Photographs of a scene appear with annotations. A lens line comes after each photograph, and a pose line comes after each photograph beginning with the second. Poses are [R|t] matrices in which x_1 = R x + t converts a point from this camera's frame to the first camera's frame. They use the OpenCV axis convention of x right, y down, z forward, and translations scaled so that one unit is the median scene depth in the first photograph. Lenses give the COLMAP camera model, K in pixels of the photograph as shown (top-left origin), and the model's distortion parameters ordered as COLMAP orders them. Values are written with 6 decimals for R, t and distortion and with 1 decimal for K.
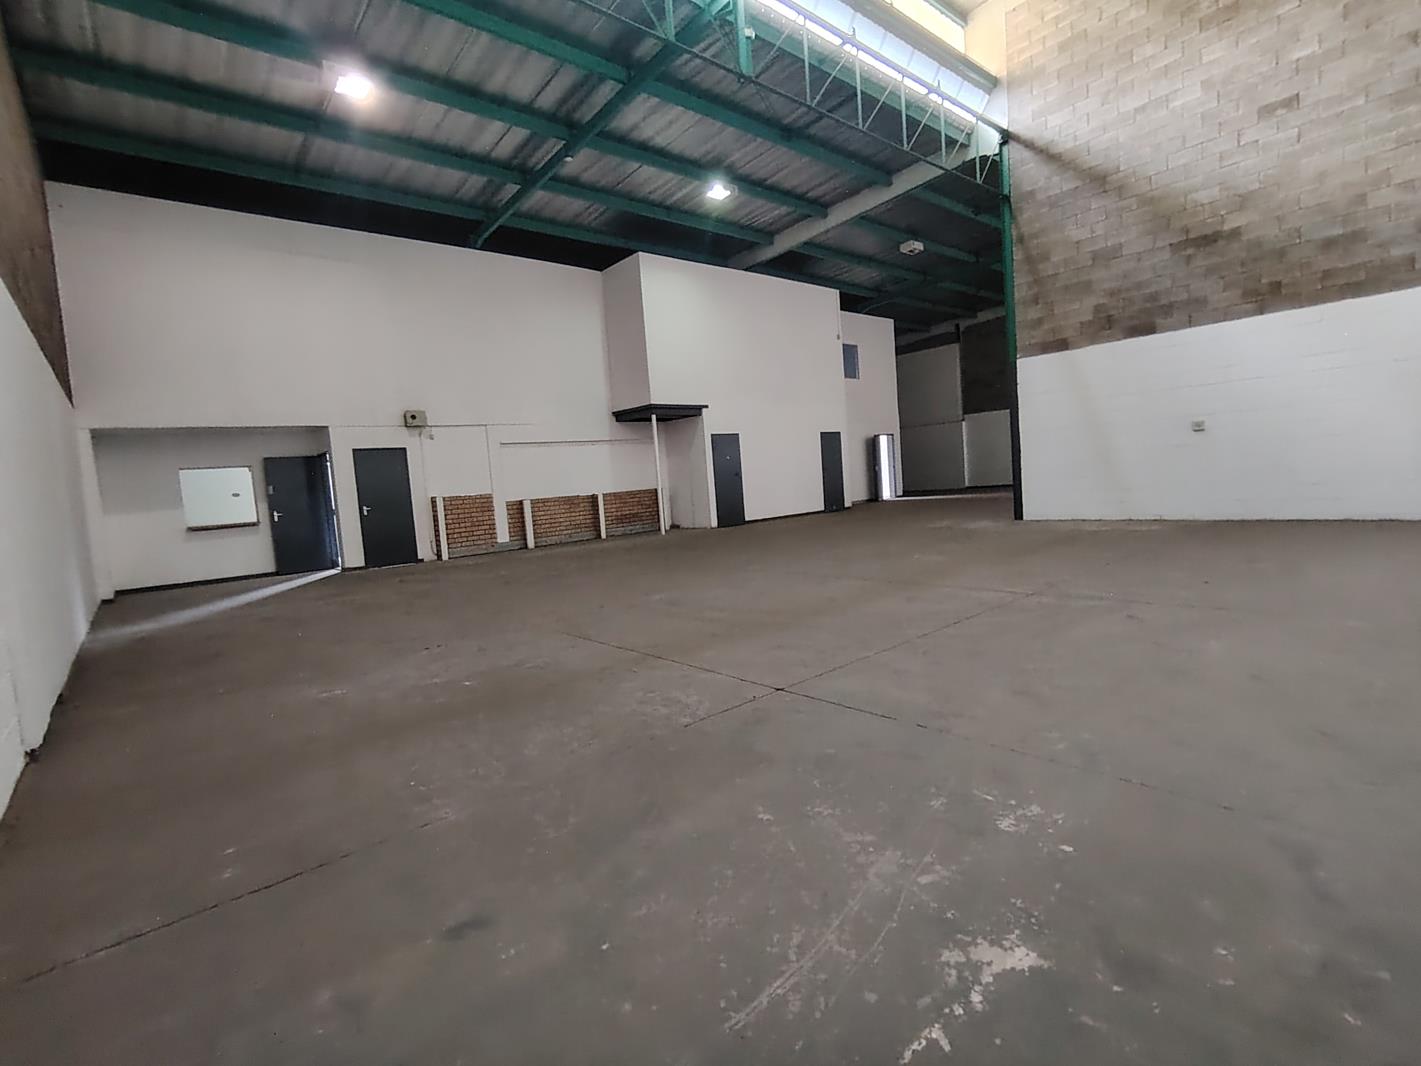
lens RADIAL K [[667.5, 0, 702.5], [0, 667.5, 530.3], [0, 0, 1]] dist [-0.000135, -0.004279]
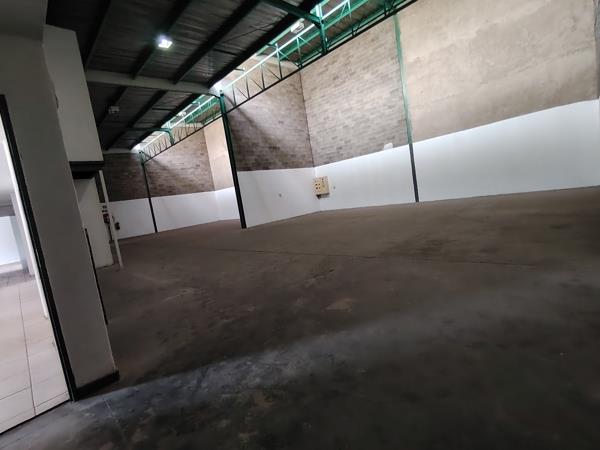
lens RADIAL K [[281.8, 0, 296.6], [0, 281.8, 223.9], [0, 0, 1]] dist [-0.000135, -0.004279]
pose [[-0.092287, -0.002400, 0.995730, -0.845754], [0.248504, 0.968299, 0.025366, -0.014940], [-0.964224, 0.249784, -0.088765, 1.065280]]
